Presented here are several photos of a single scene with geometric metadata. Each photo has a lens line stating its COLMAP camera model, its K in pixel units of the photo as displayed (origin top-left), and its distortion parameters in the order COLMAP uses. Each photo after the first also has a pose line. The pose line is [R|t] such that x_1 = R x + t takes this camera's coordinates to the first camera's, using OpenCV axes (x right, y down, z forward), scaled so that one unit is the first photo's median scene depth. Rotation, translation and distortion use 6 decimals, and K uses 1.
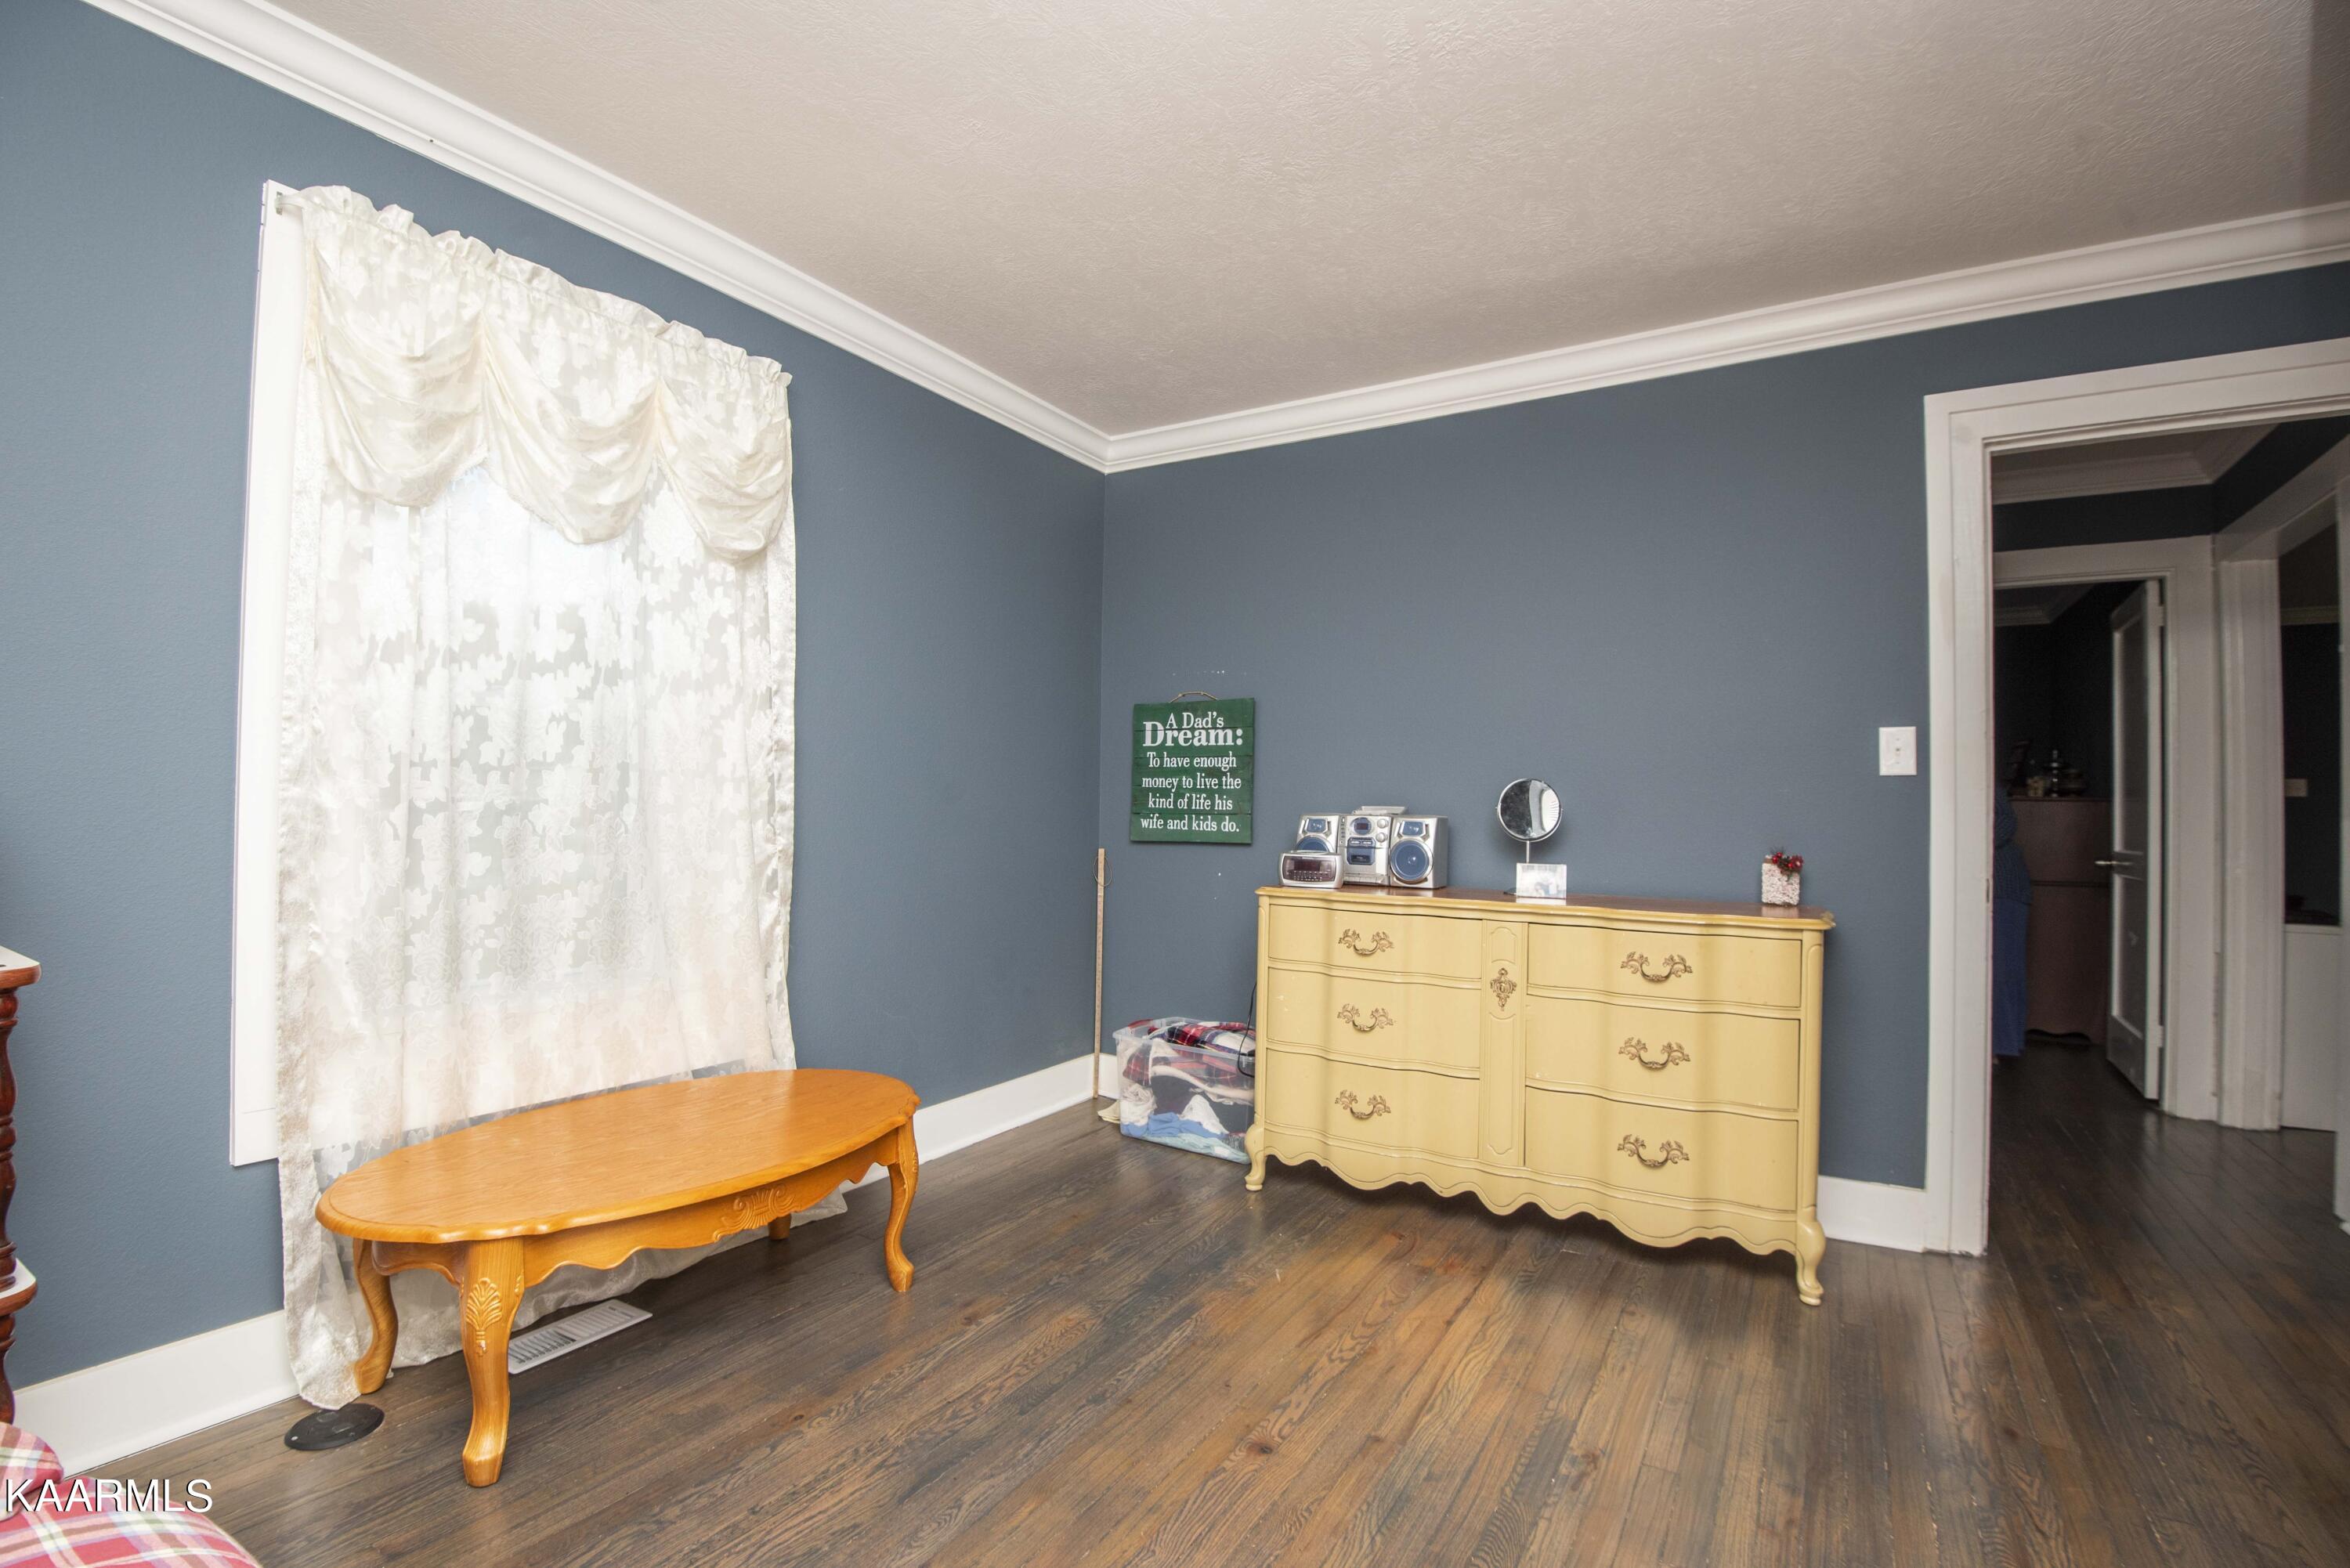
lens RADIAL K [[1066.4, 0, 1189.8], [0, 1066.4, 782.8], [0, 0, 1]] dist [0.000632, -0.029867]
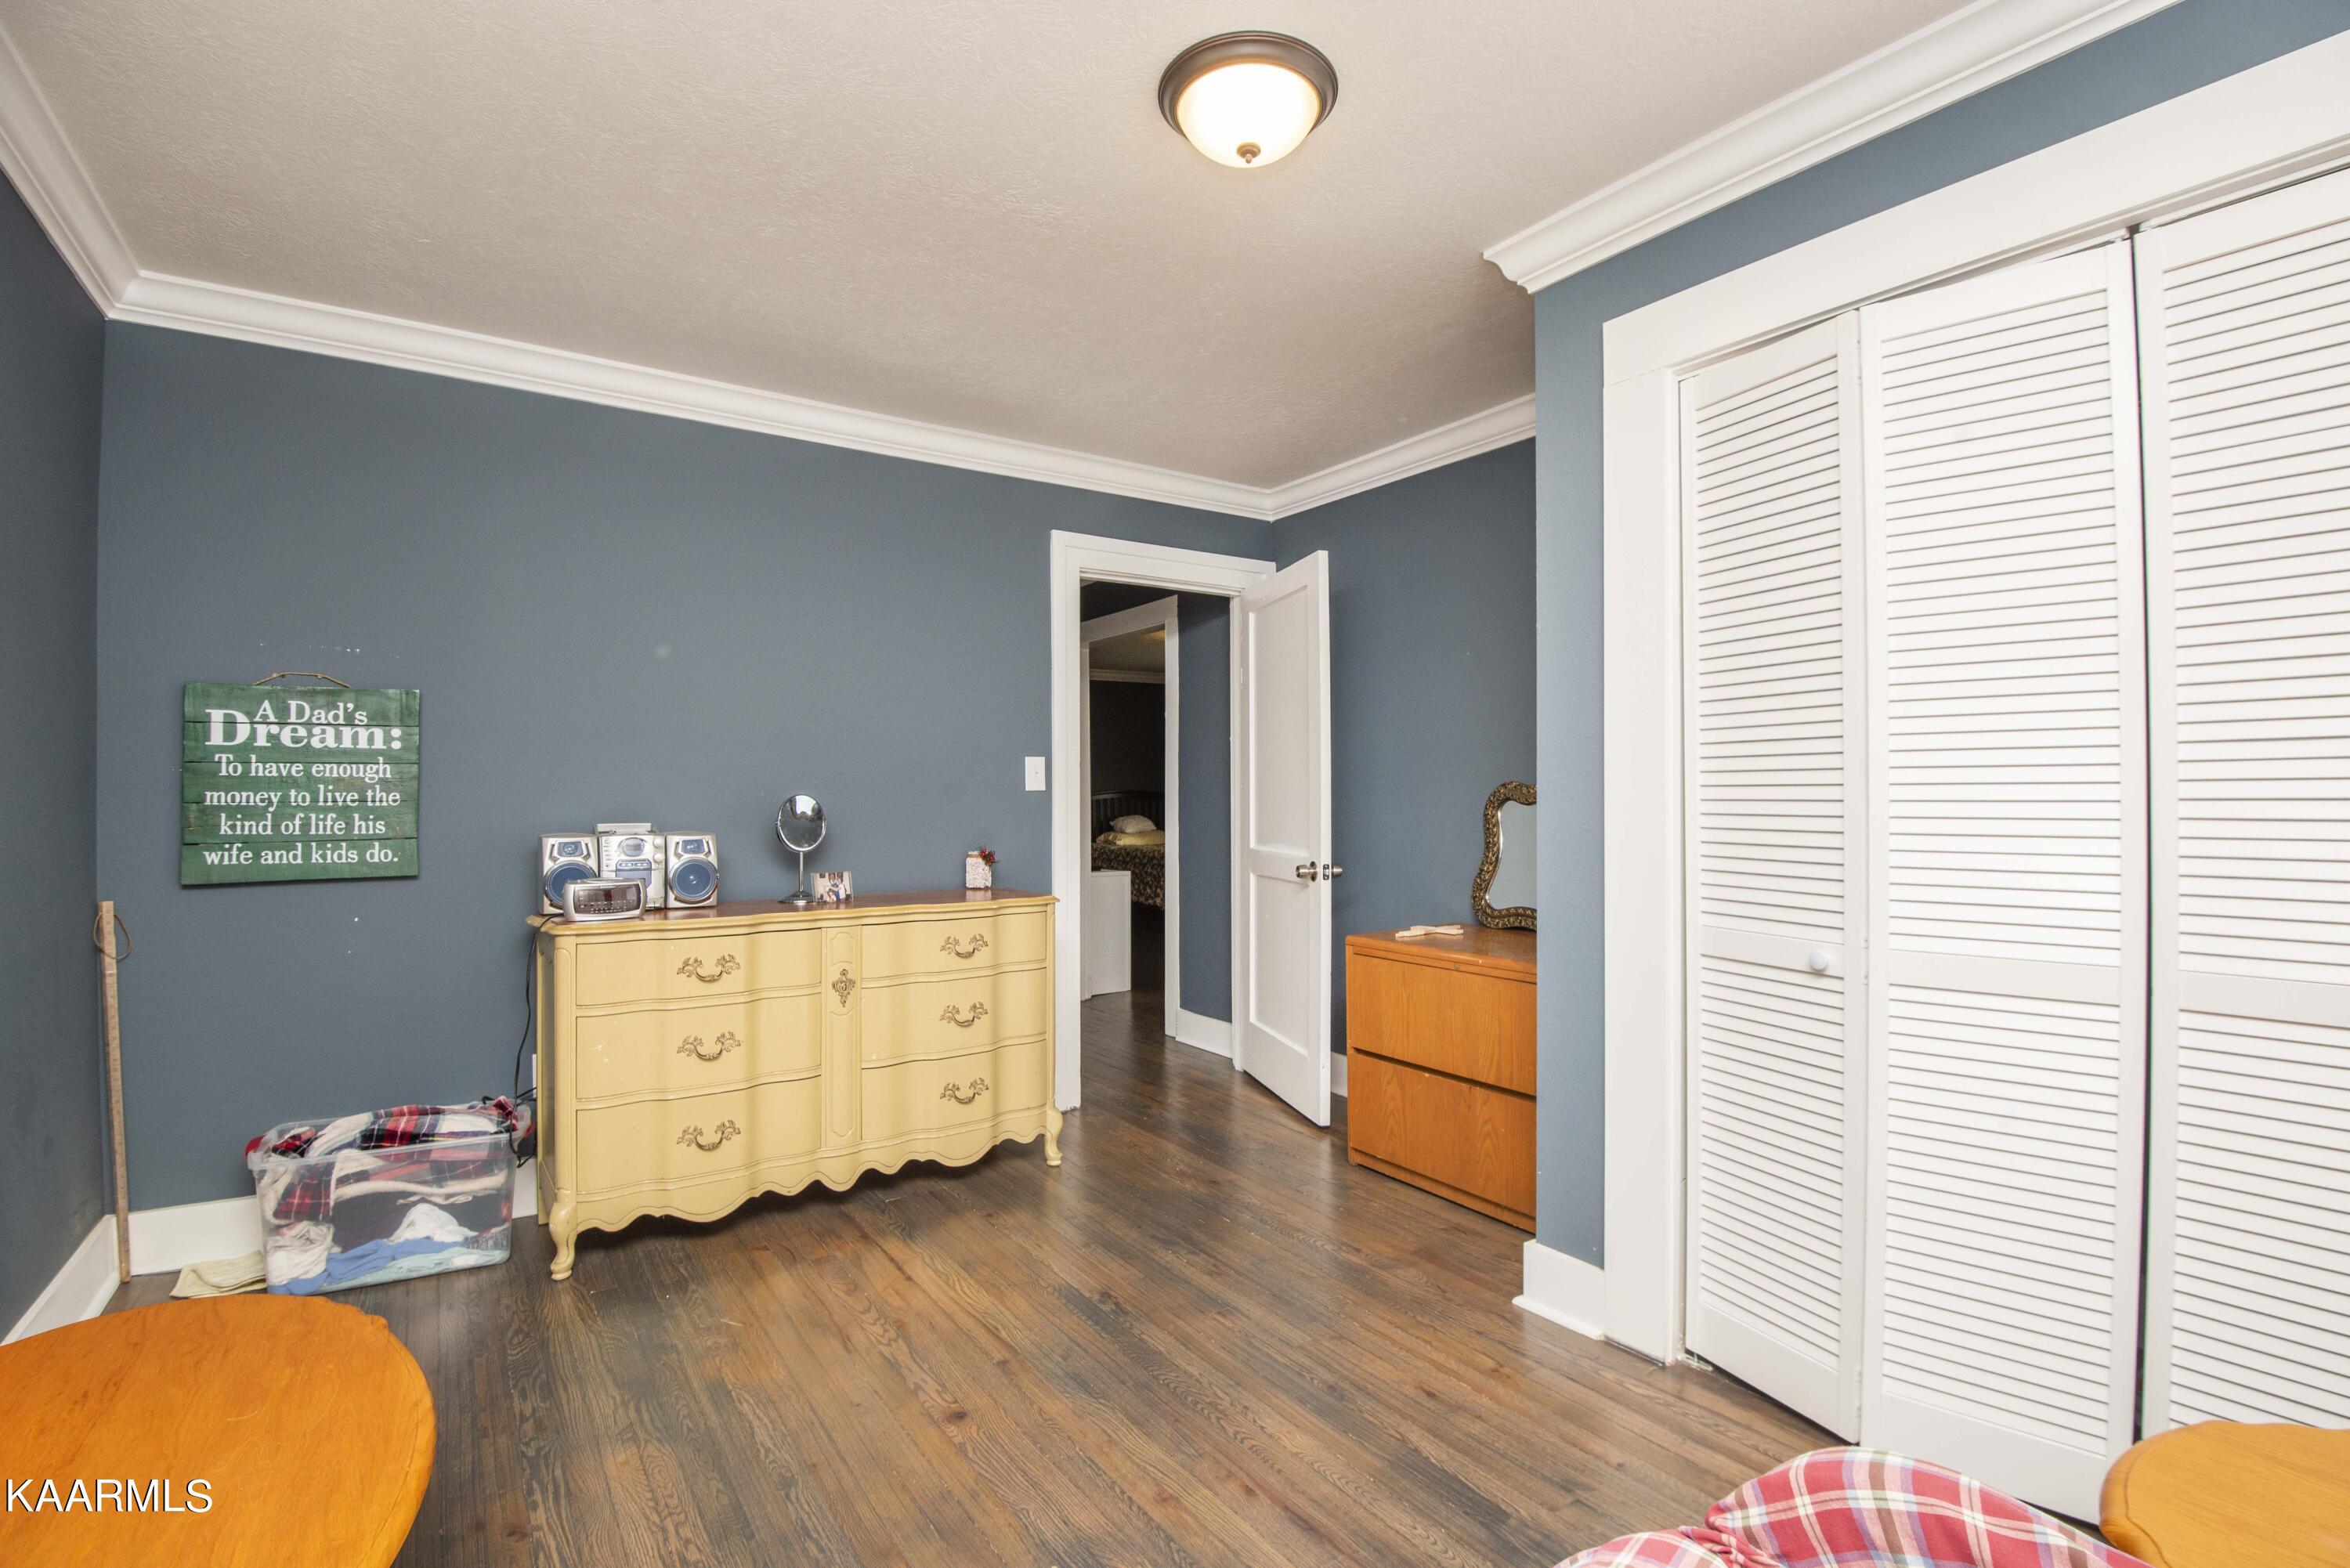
lens RADIAL K [[1058.6, 0, 1169.4], [0, 1058.6, 791.0], [0, 0, 1]] dist [-0.045164, 0.000074]
pose [[0.407628, -0.005882, 0.913129, -0.404921], [-0.005703, 0.999943, 0.008987, -0.015000], [-0.913130, -0.008871, 0.407572, 0.182641]]
